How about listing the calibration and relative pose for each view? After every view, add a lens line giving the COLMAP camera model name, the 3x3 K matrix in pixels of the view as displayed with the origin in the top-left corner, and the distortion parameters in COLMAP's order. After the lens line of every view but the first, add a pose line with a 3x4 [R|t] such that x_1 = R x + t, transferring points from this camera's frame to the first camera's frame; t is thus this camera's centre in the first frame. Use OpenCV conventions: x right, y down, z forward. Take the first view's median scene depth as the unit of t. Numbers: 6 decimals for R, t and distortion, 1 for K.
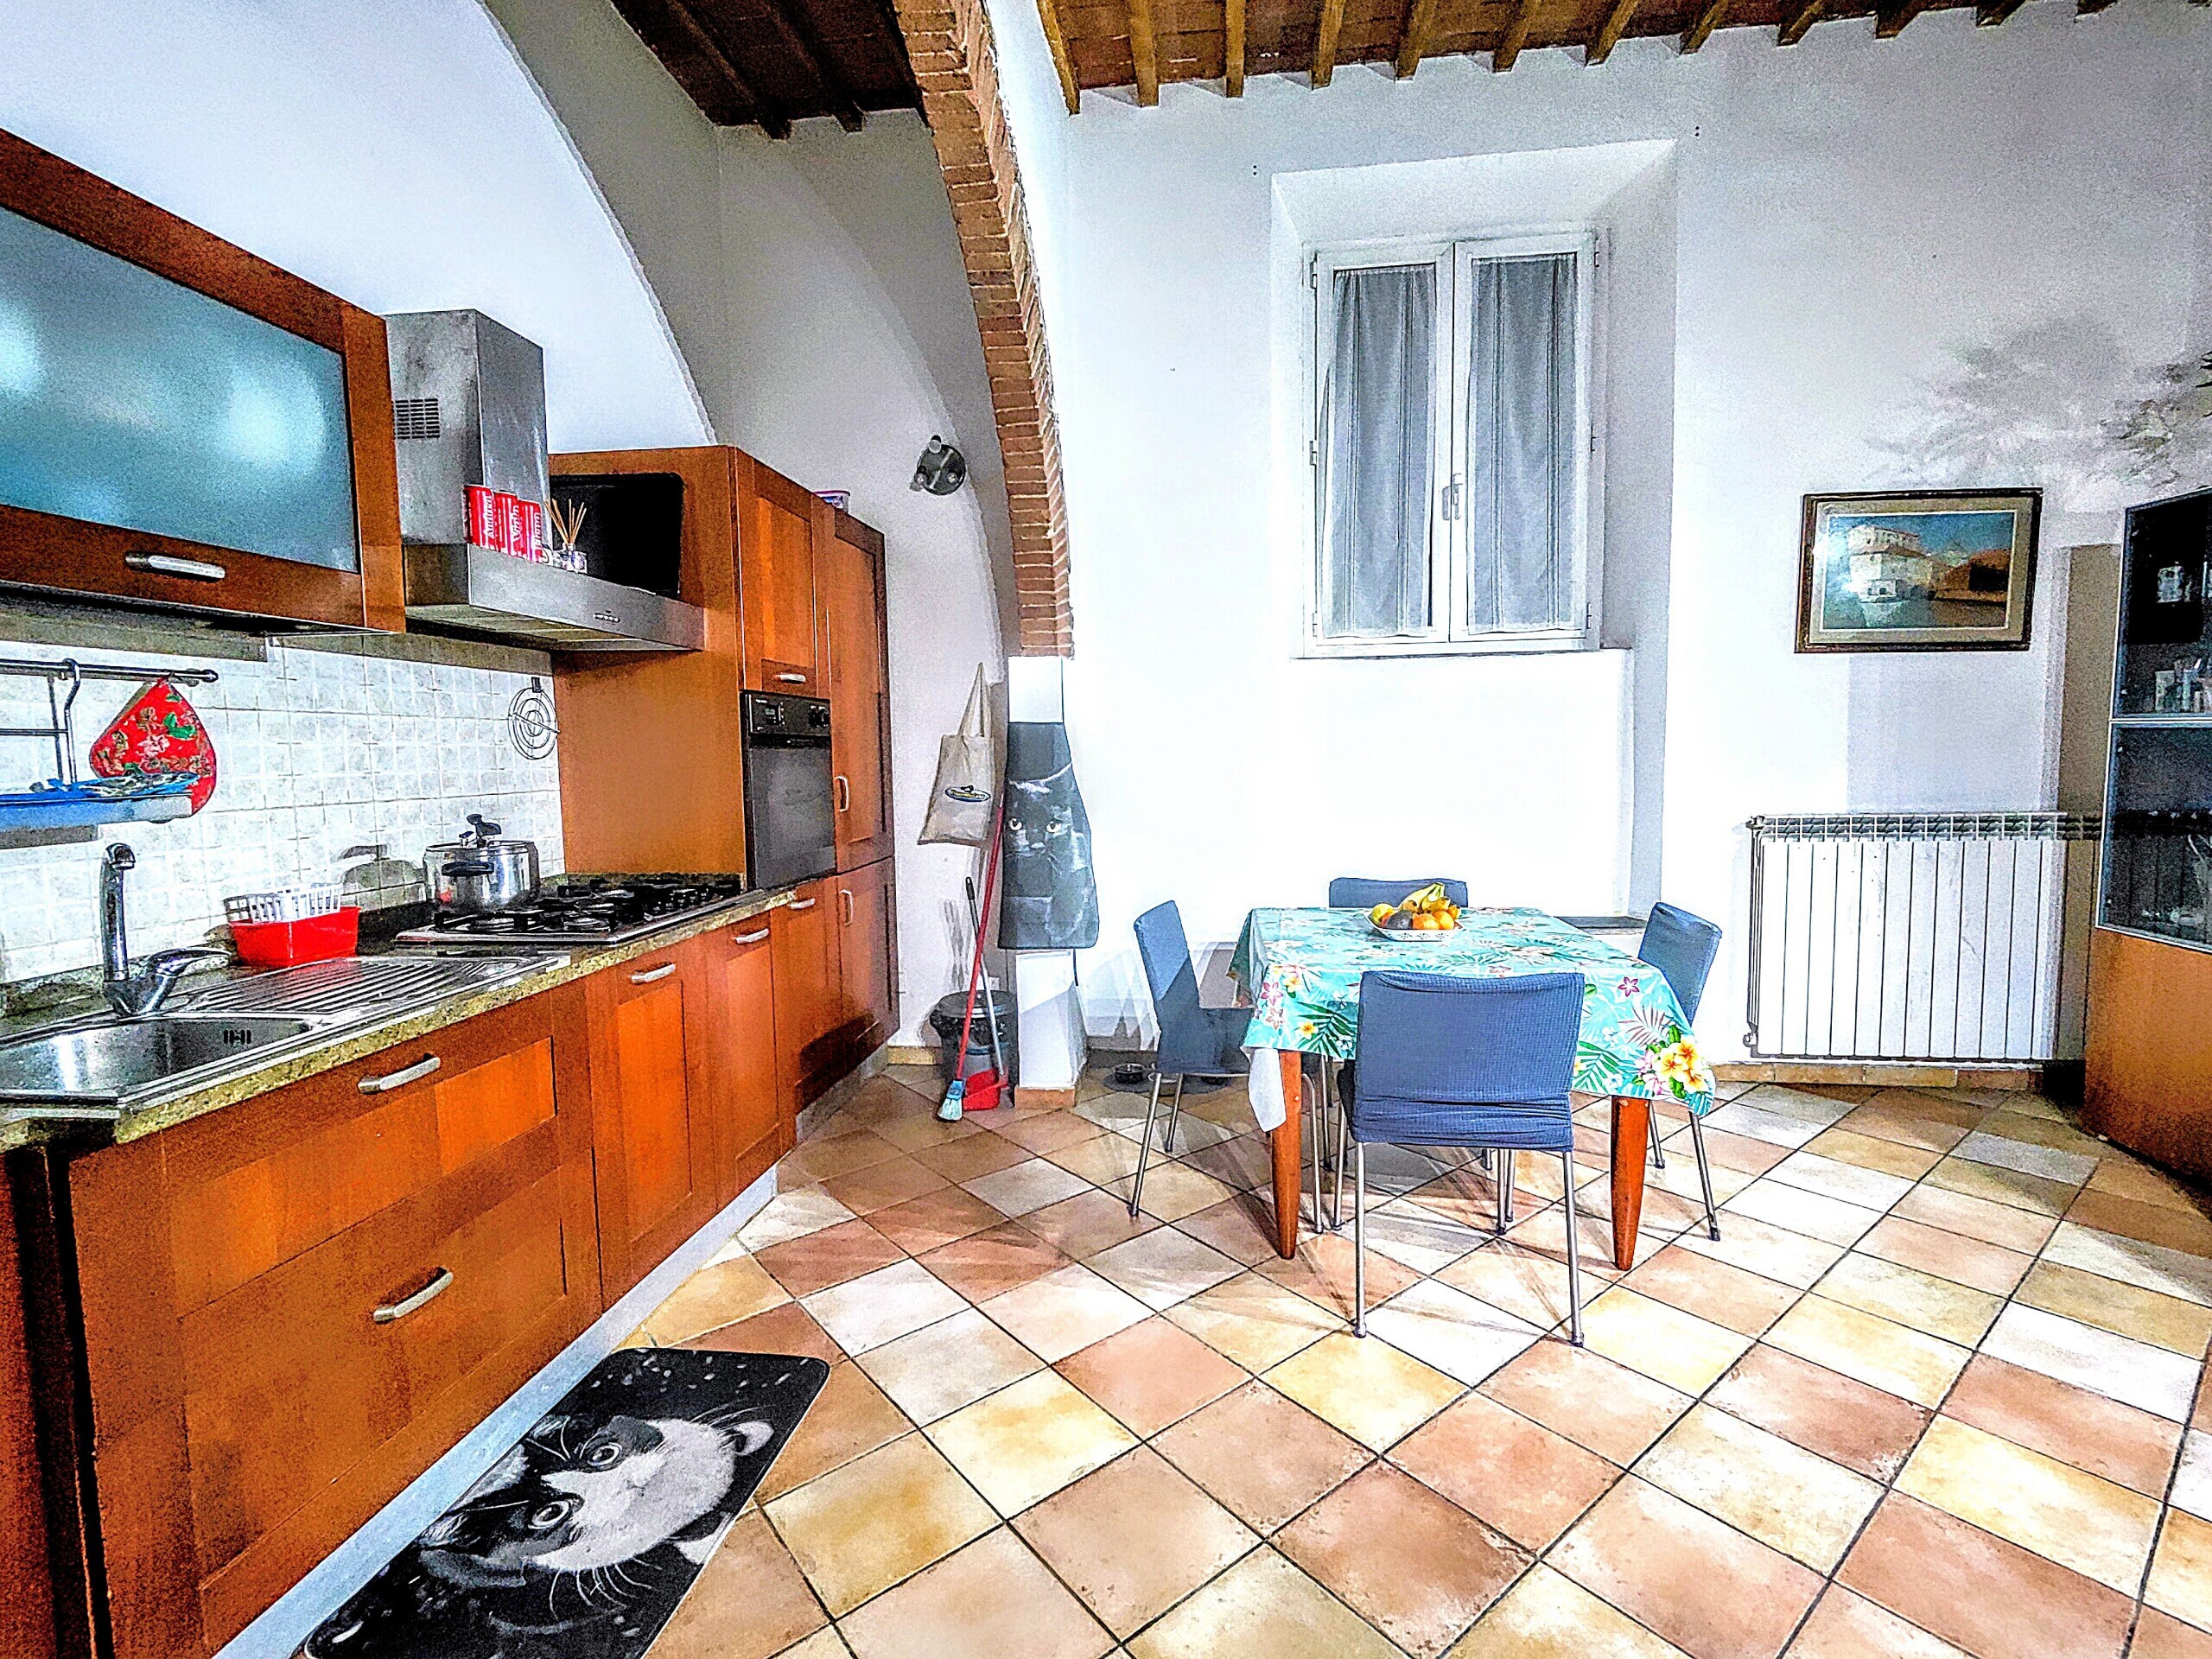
lens RADIAL K [[1024.4, 0, 1111.6], [0, 1024.4, 831.3], [0, 0, 1]] dist [0.011849, -0.004192]
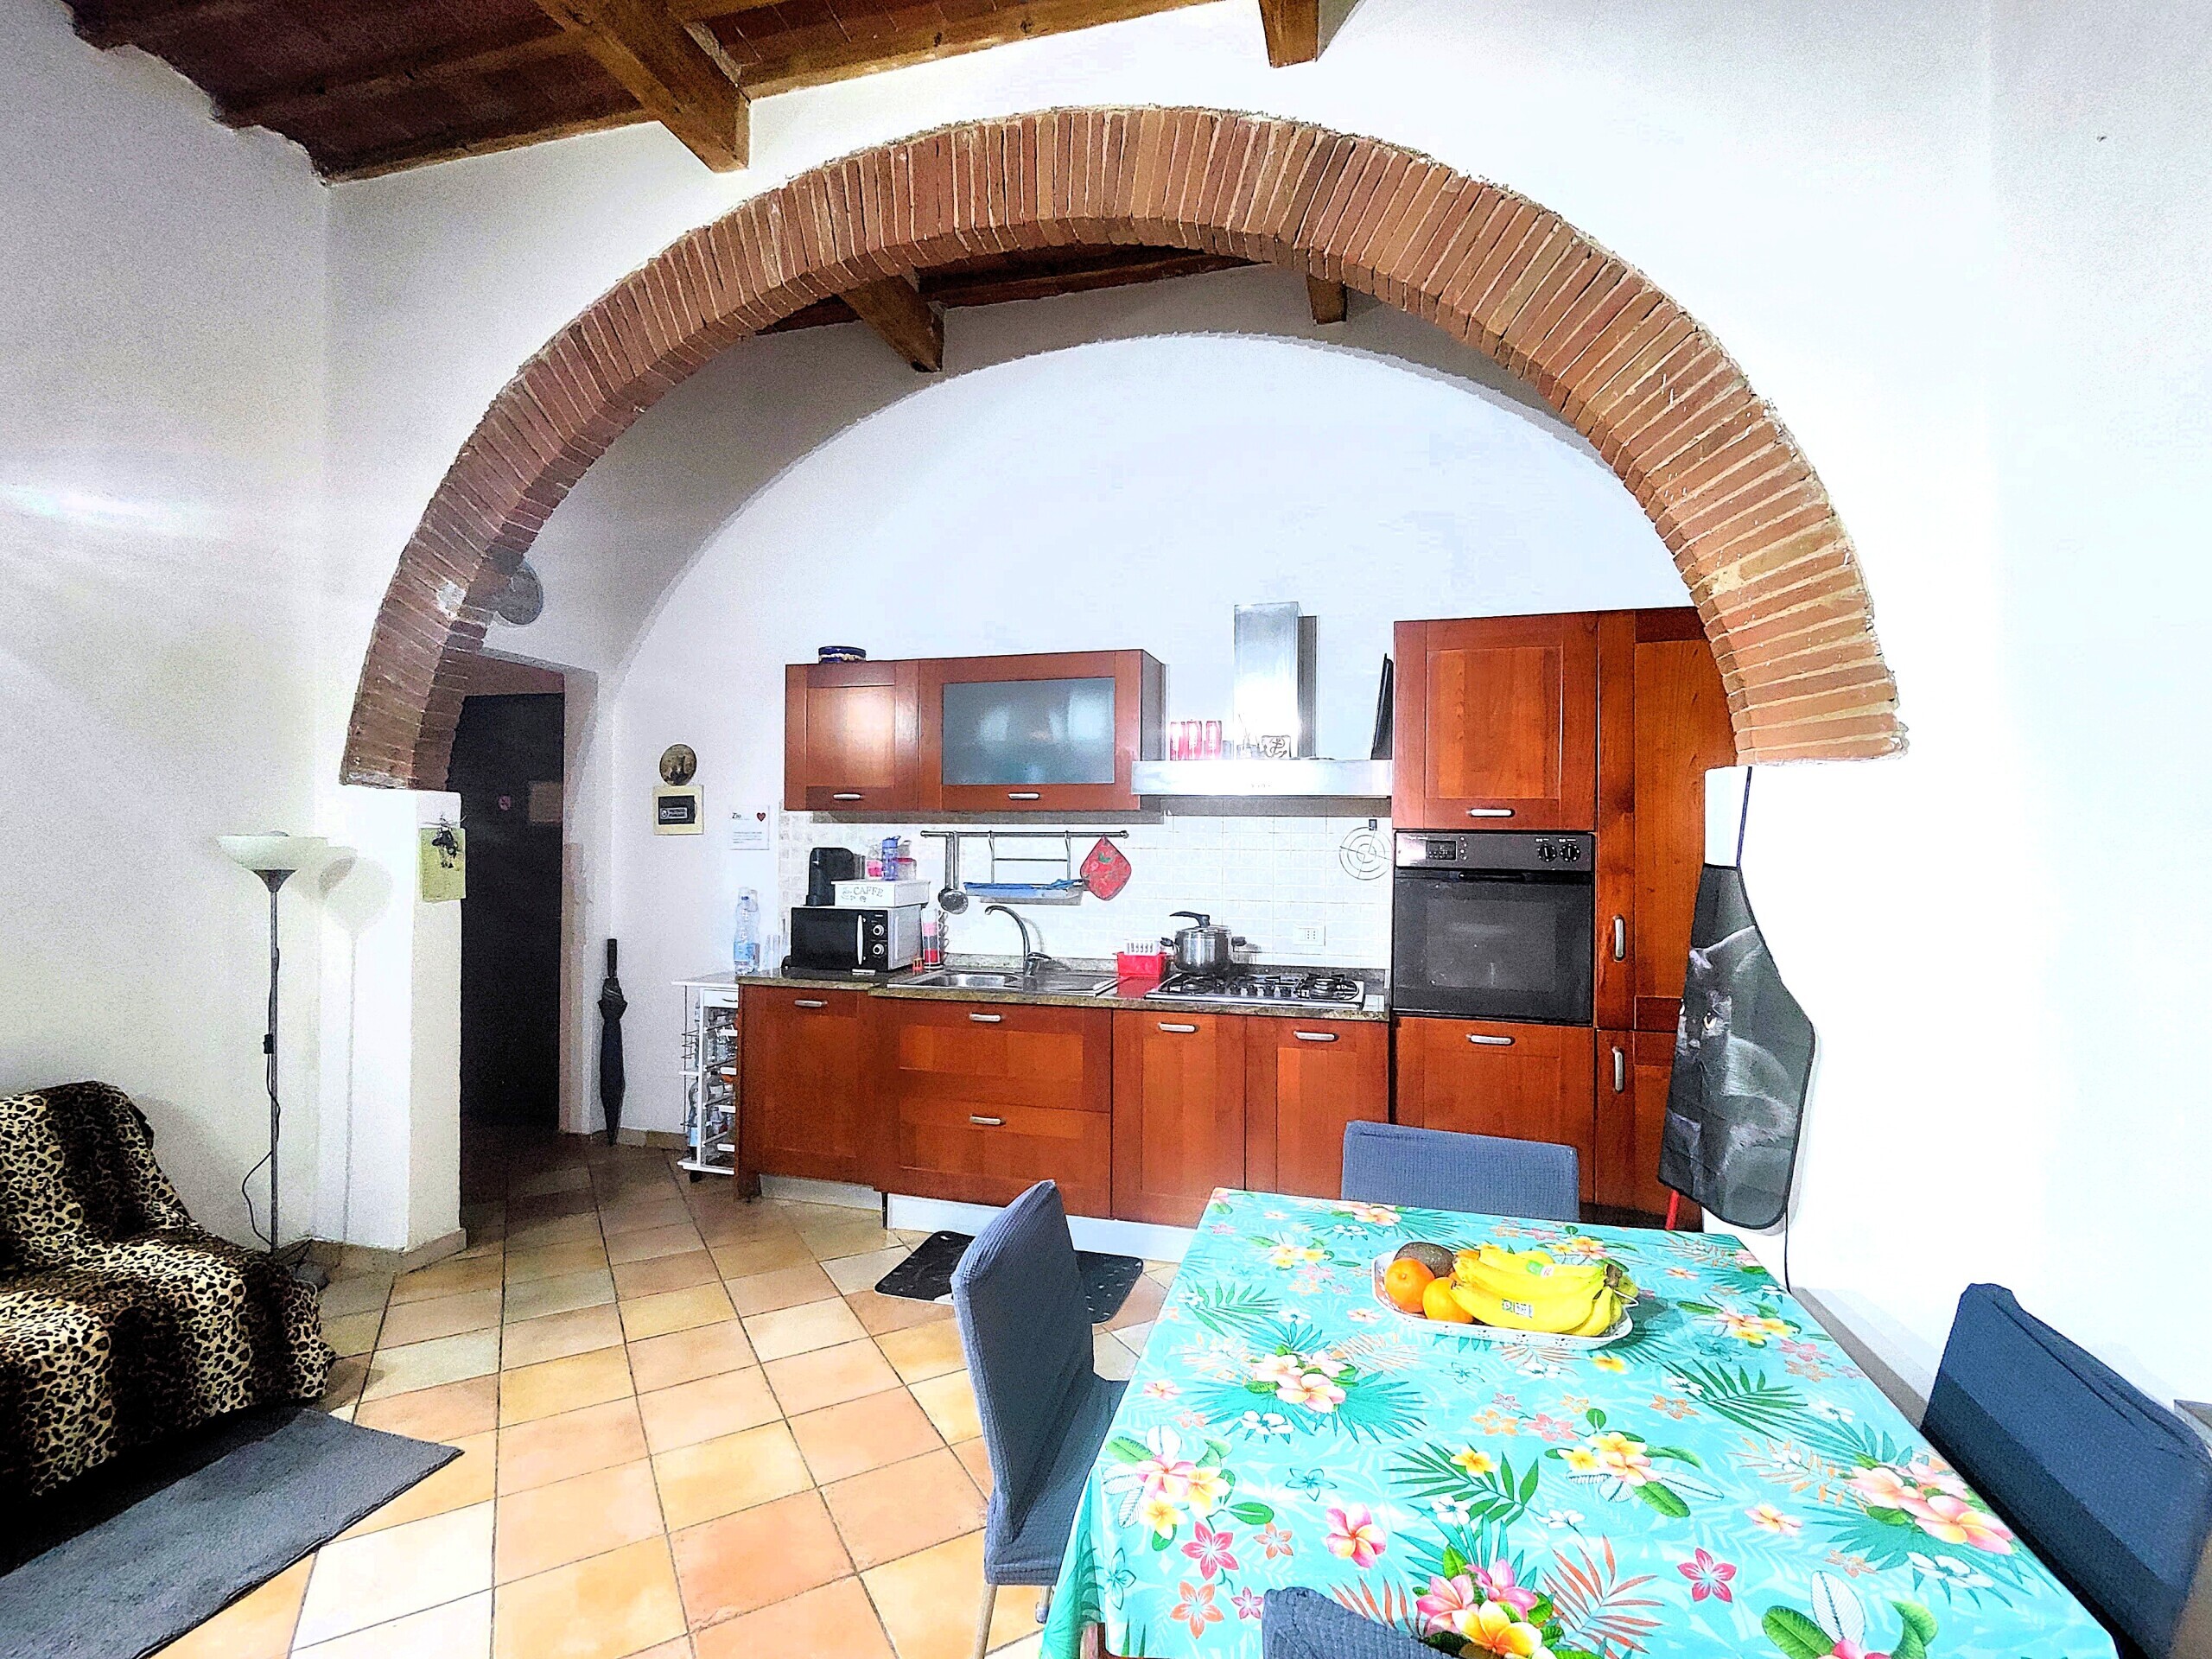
lens RADIAL K [[1025.4, 0, 1106.0], [0, 1025.4, 829.5], [0, 0, 1]] dist [0.007705, -0.000142]
pose [[-0.157253, 0.006148, -0.987539, 0.911011], [-0.085626, 0.996130, 0.019836, -0.148033], [0.983839, 0.087679, -0.156118, 0.968850]]
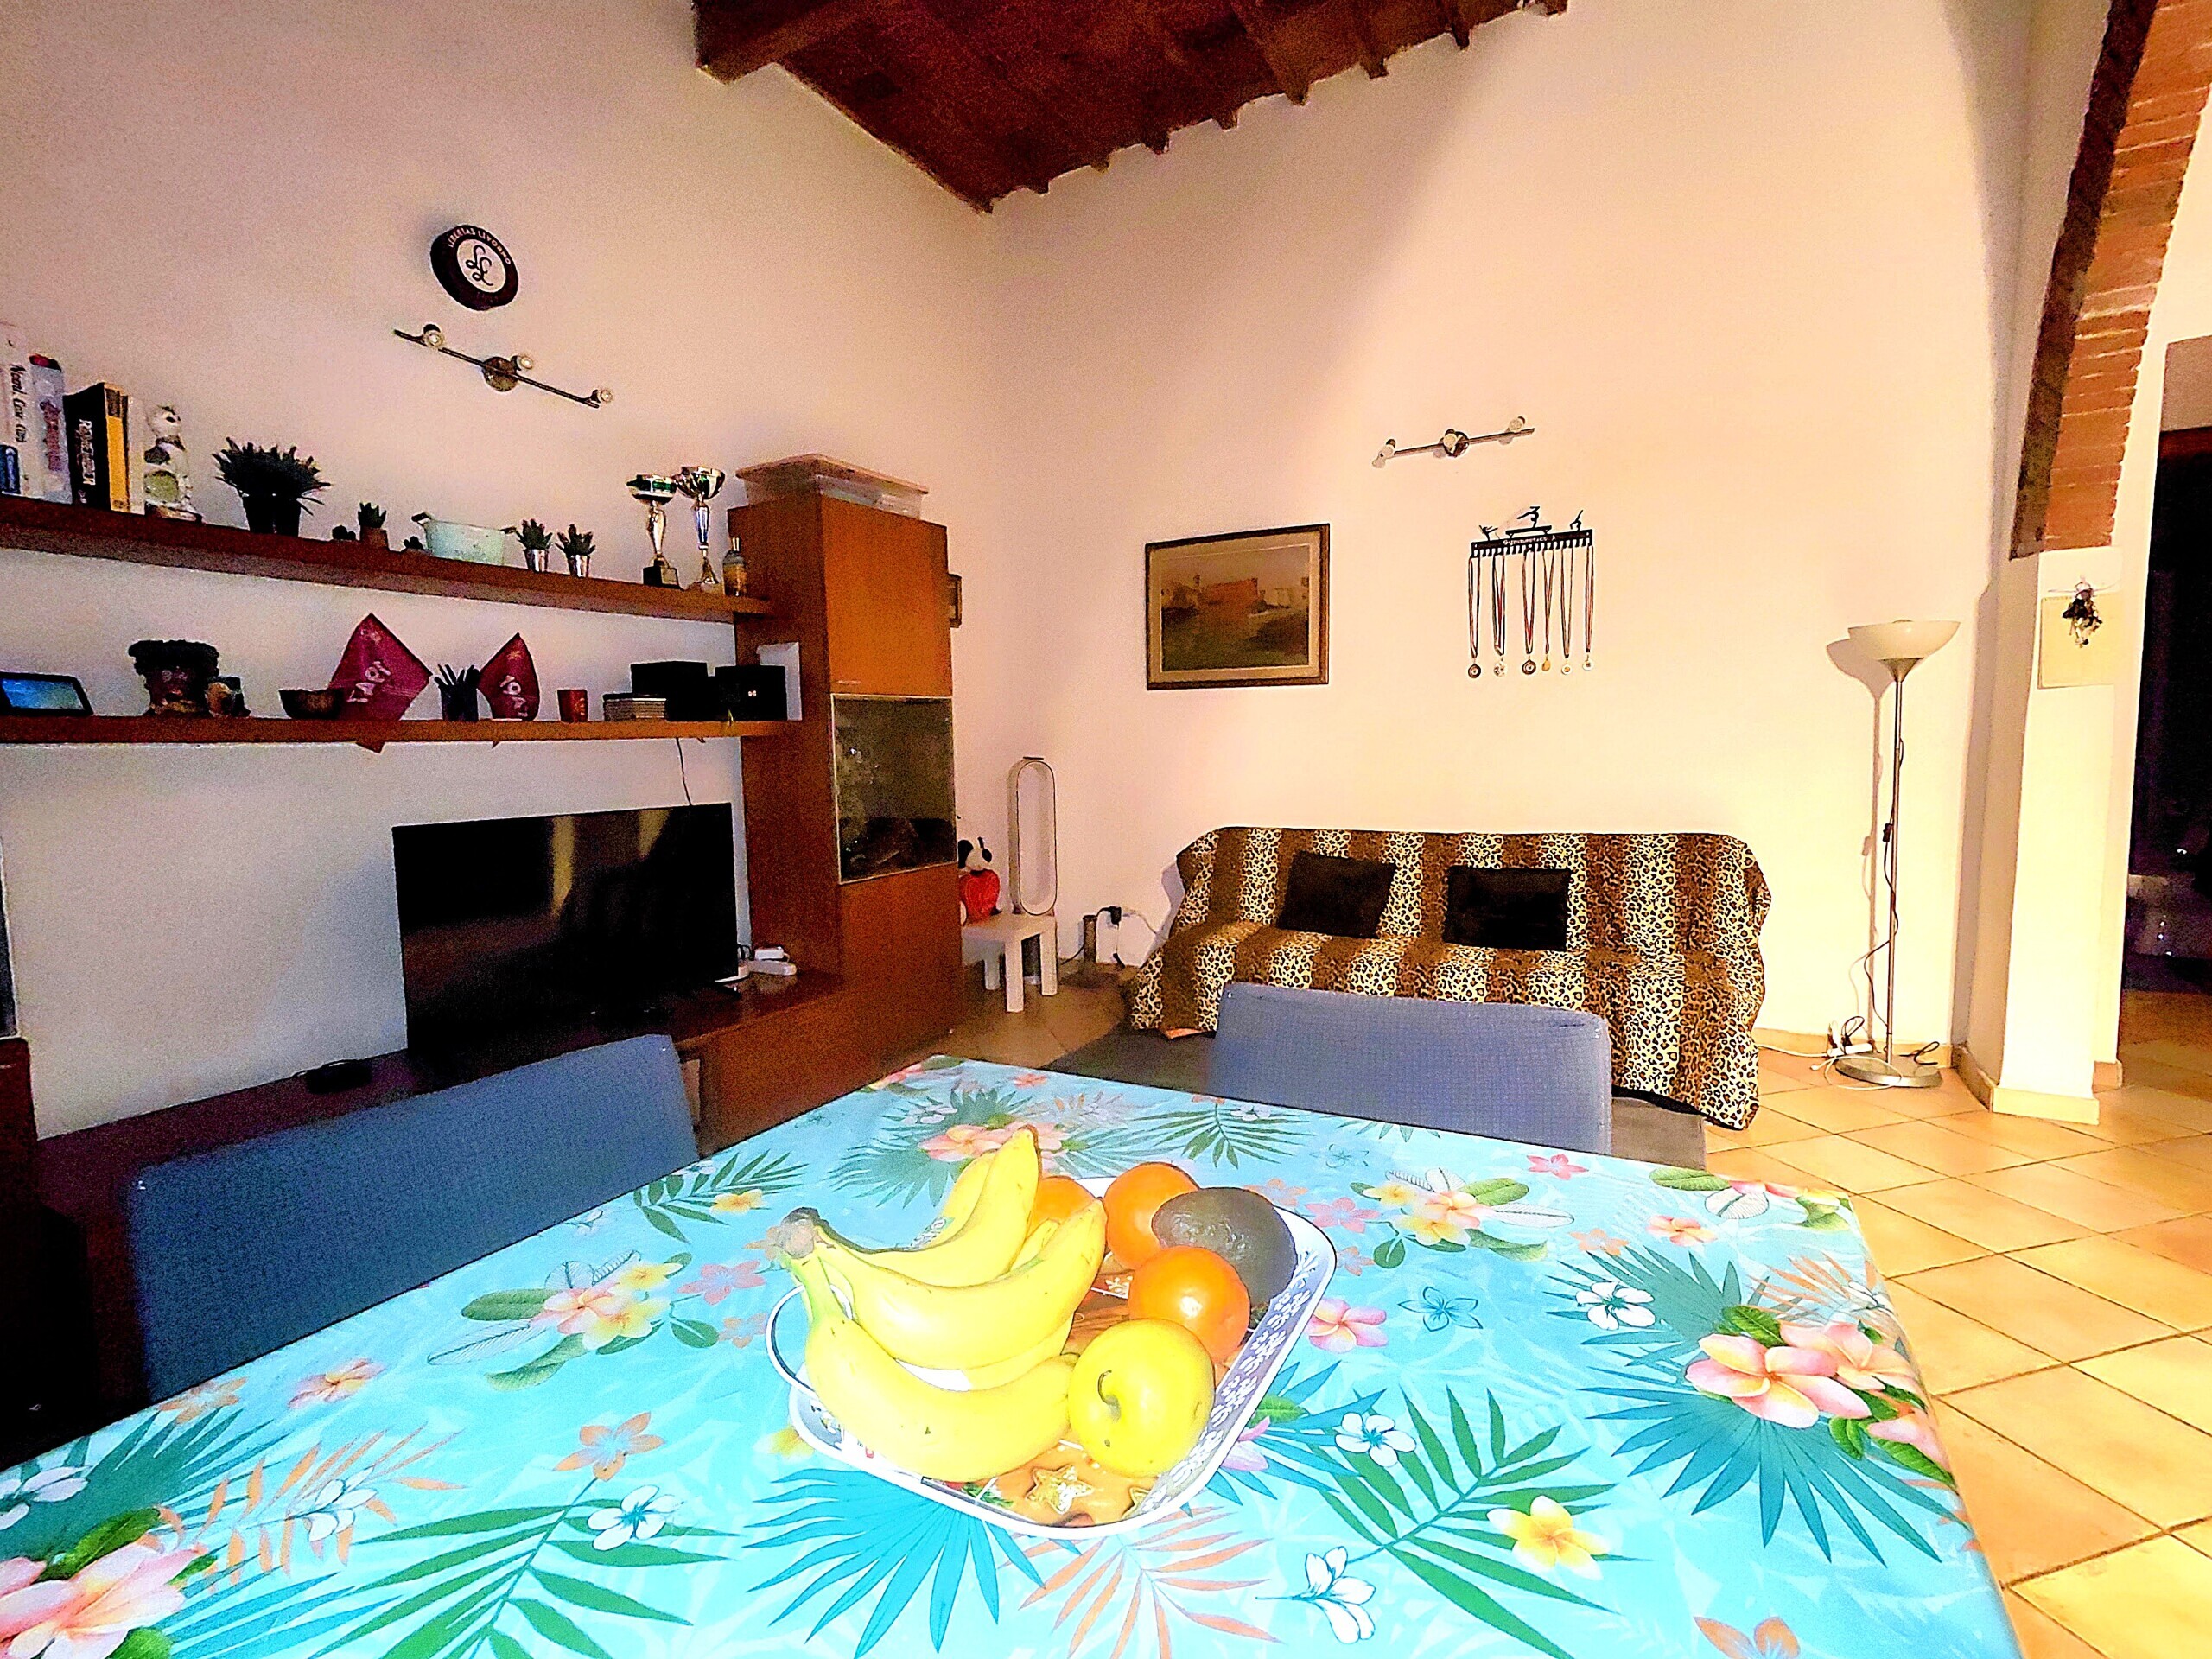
lens RADIAL K [[1024.4, 0, 1111.6], [0, 1024.4, 831.3], [0, 0, 1]] dist [0.011849, -0.004192]
pose [[-0.919244, 0.006476, 0.393635, 0.224050], [0.073886, 0.984936, 0.156338, -0.048889], [-0.386693, 0.172797, -0.905875, 1.309338]]
